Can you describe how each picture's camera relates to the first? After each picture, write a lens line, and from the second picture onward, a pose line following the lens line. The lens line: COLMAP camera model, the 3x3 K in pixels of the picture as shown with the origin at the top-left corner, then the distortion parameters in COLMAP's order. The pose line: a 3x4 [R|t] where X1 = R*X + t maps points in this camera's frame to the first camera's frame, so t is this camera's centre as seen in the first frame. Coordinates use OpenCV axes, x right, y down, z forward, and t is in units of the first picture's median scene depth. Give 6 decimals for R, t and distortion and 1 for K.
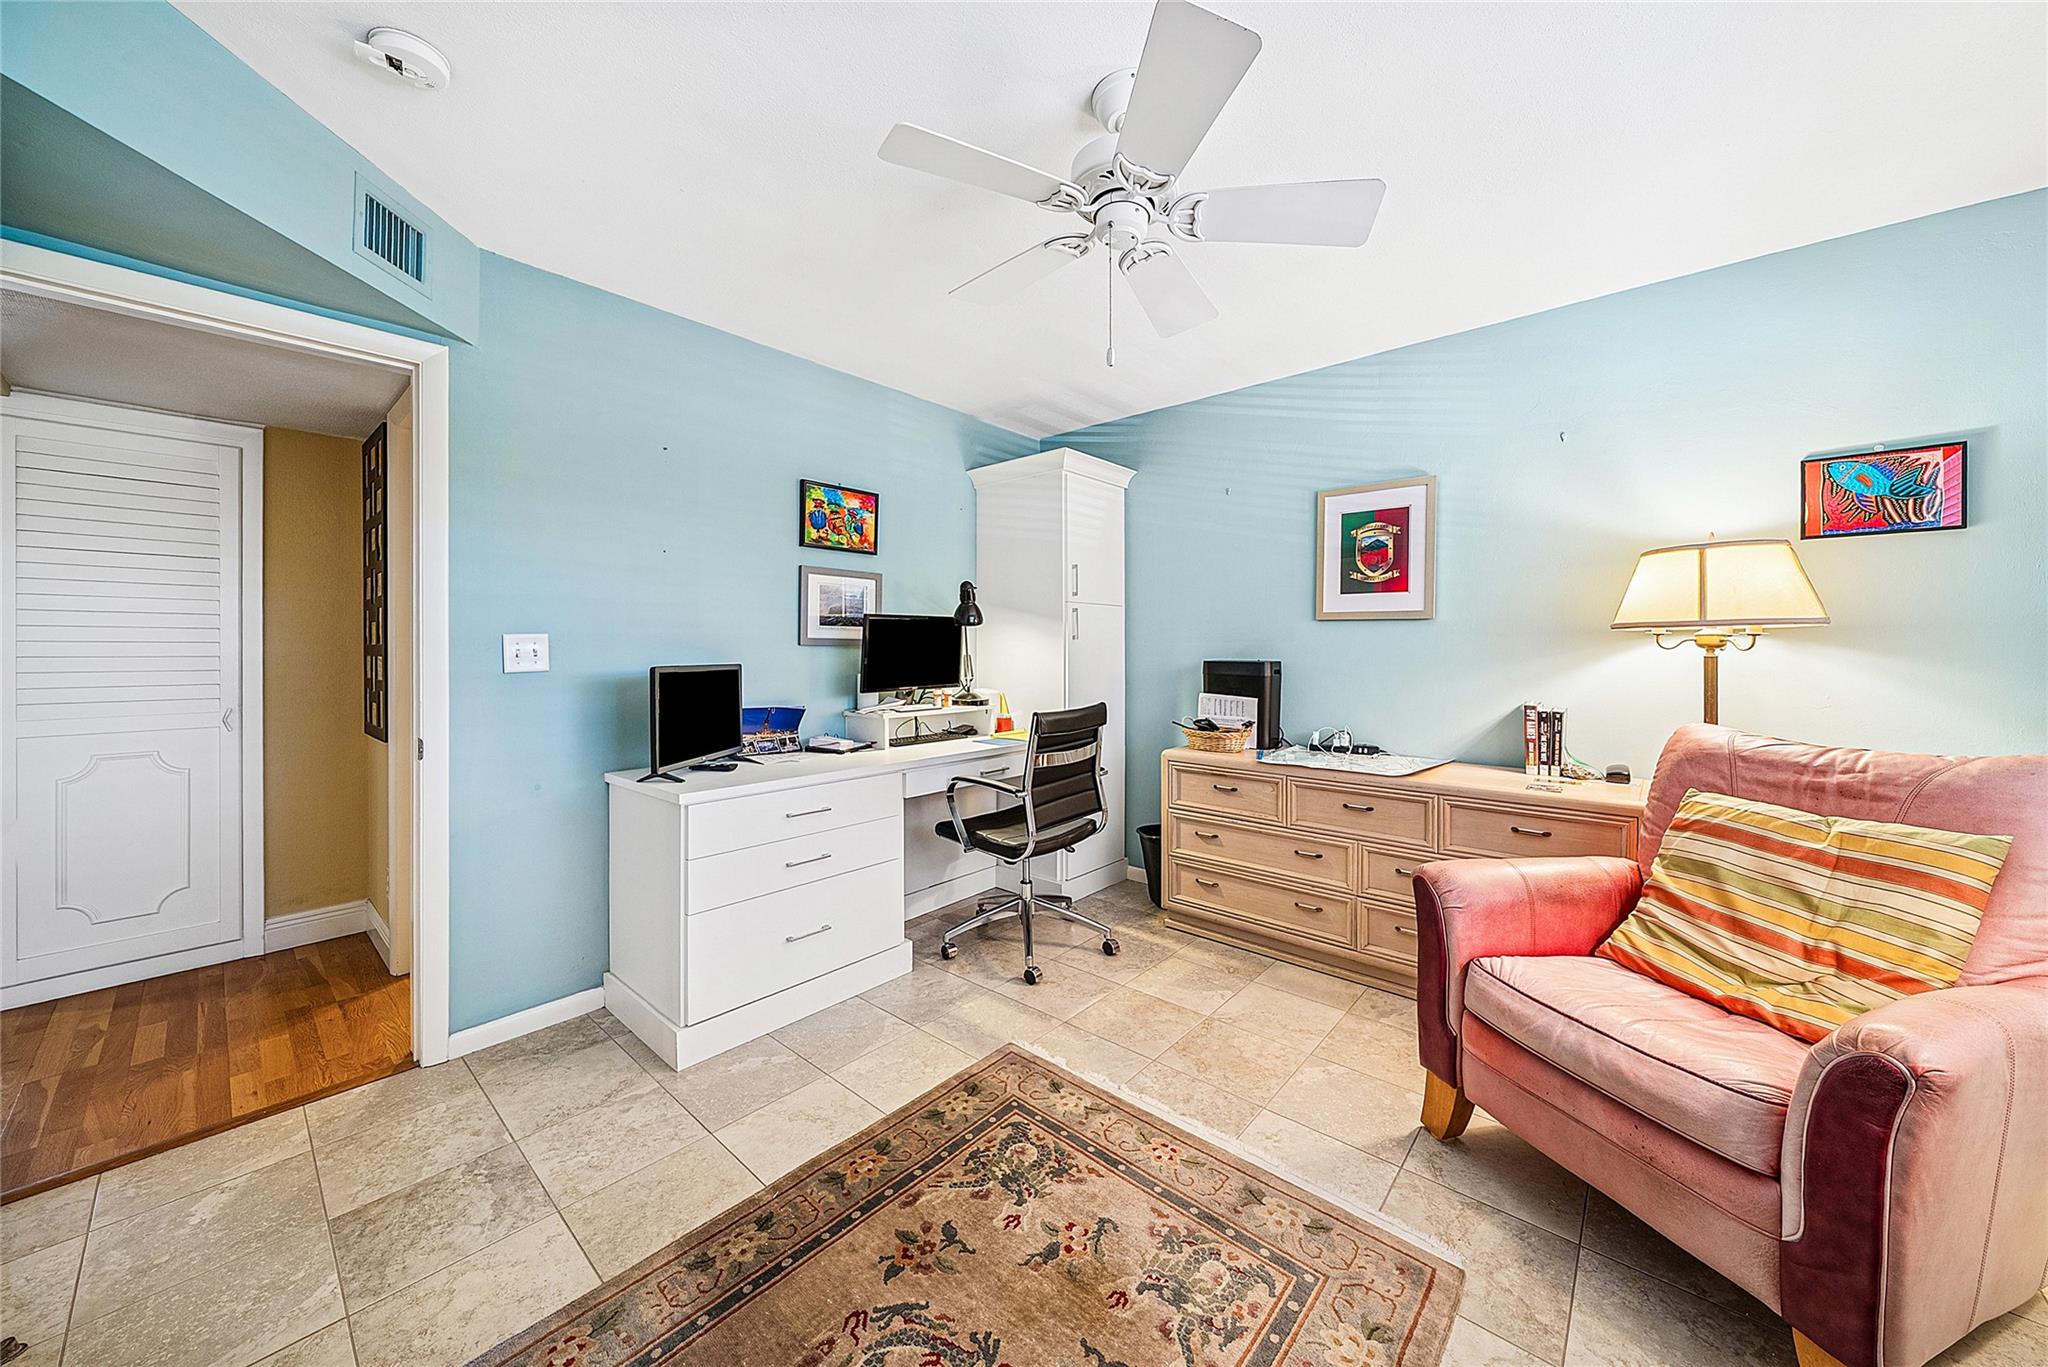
lens RADIAL K [[724.9, 0, 1029.1], [0, 724.9, 672.9], [0, 0, 1]] dist [-0.001983, -0.000127]
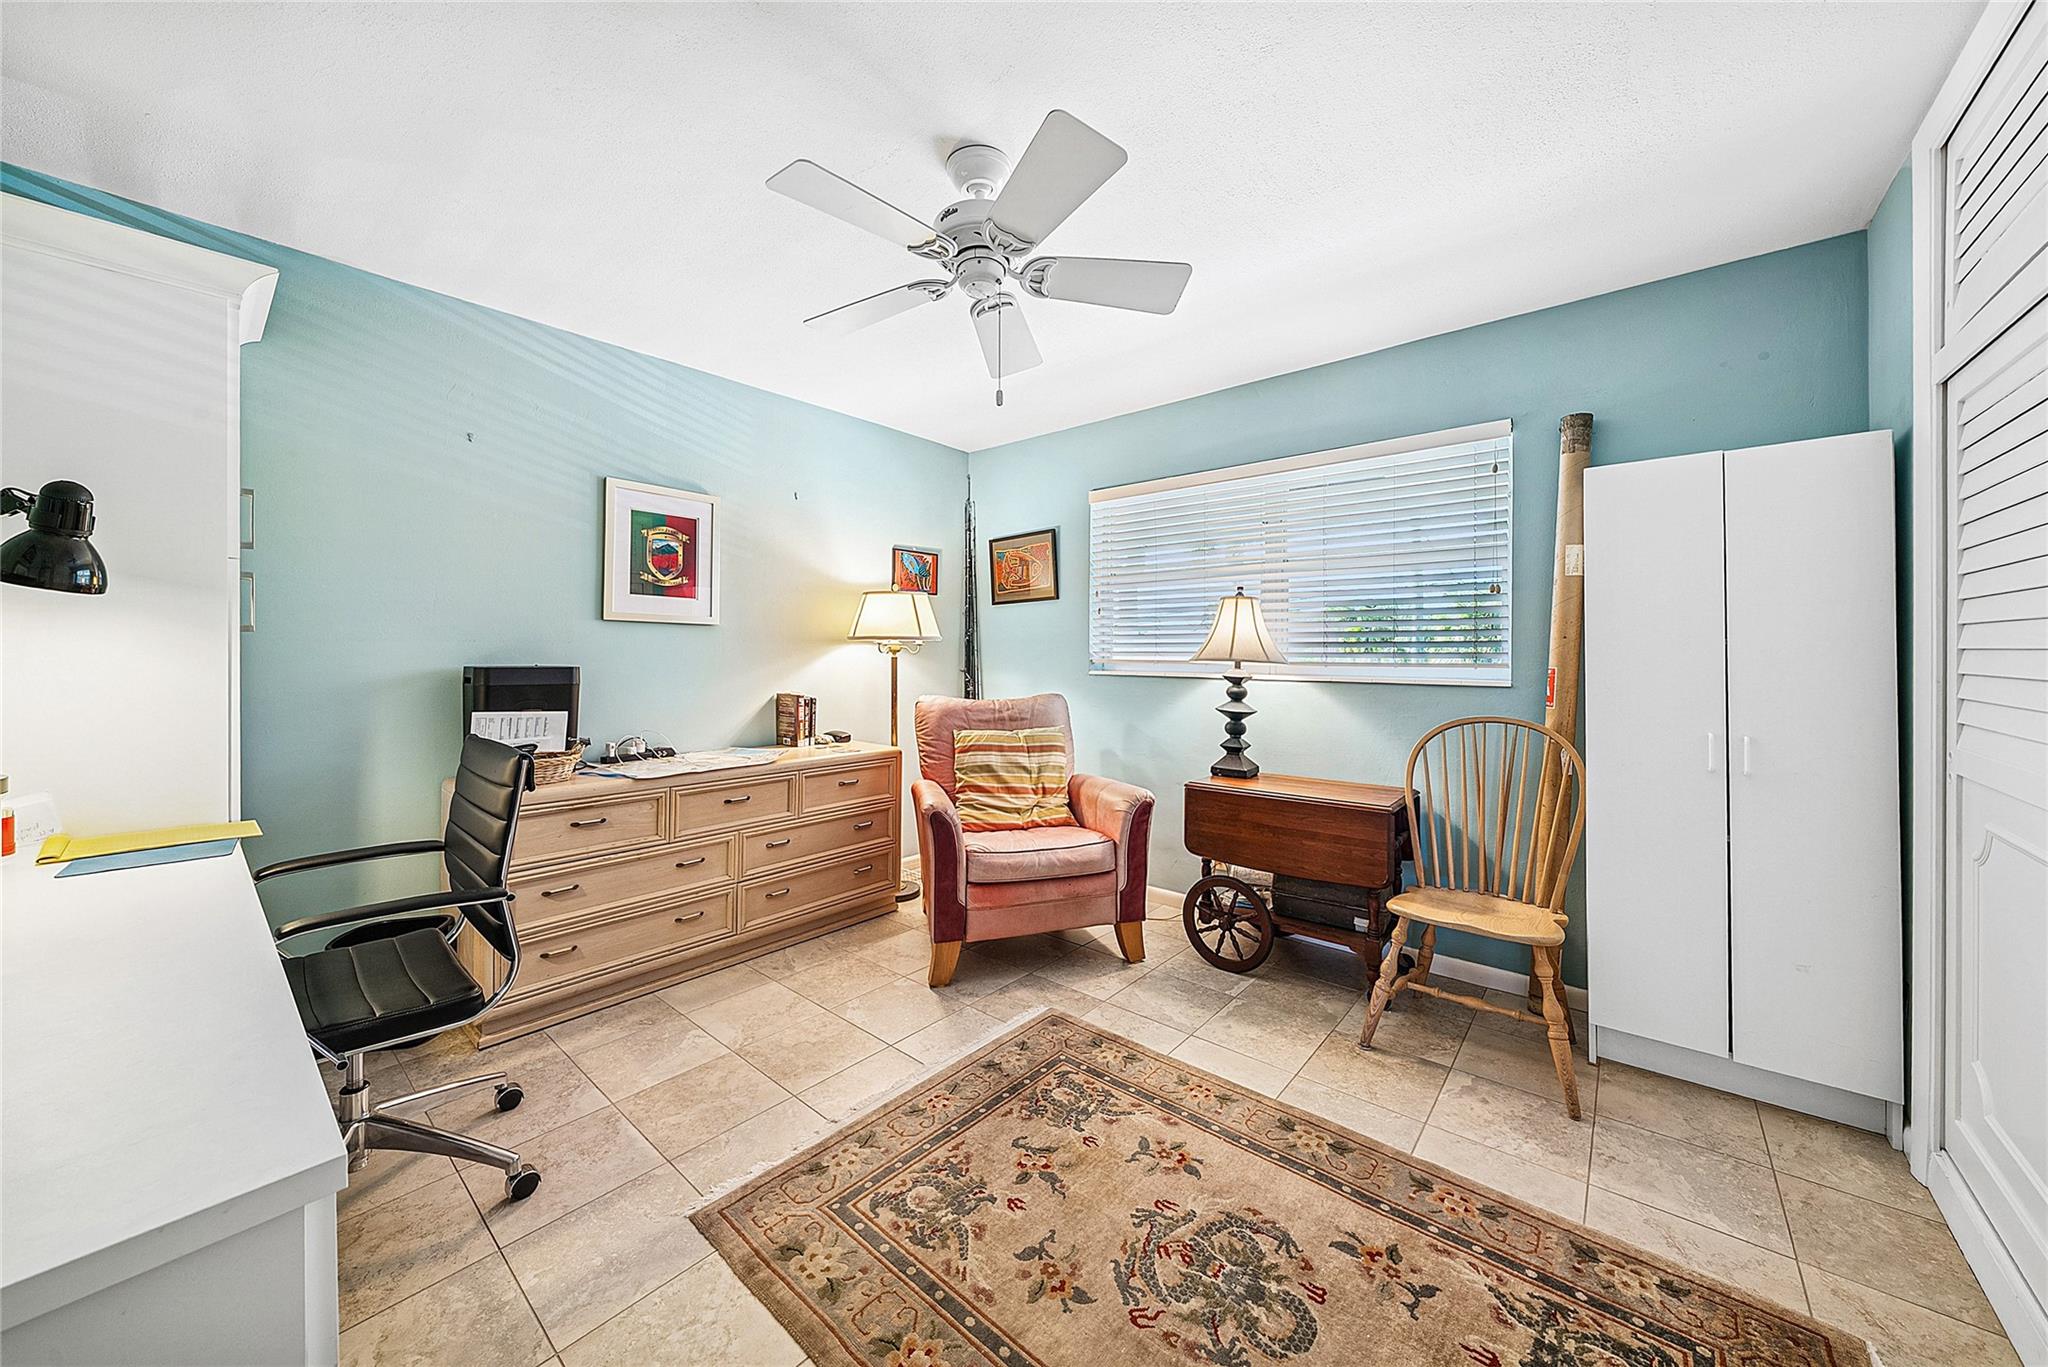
lens RADIAL K [[724.9, 0, 1029.1], [0, 724.9, 672.9], [0, 0, 1]] dist [-0.001983, -0.000127]
pose [[-0.021208, -0.027492, 0.999397, -0.663893], [0.028850, 0.999189, 0.028098, -0.020977], [-0.999359, 0.029428, -0.020397, 0.624669]]
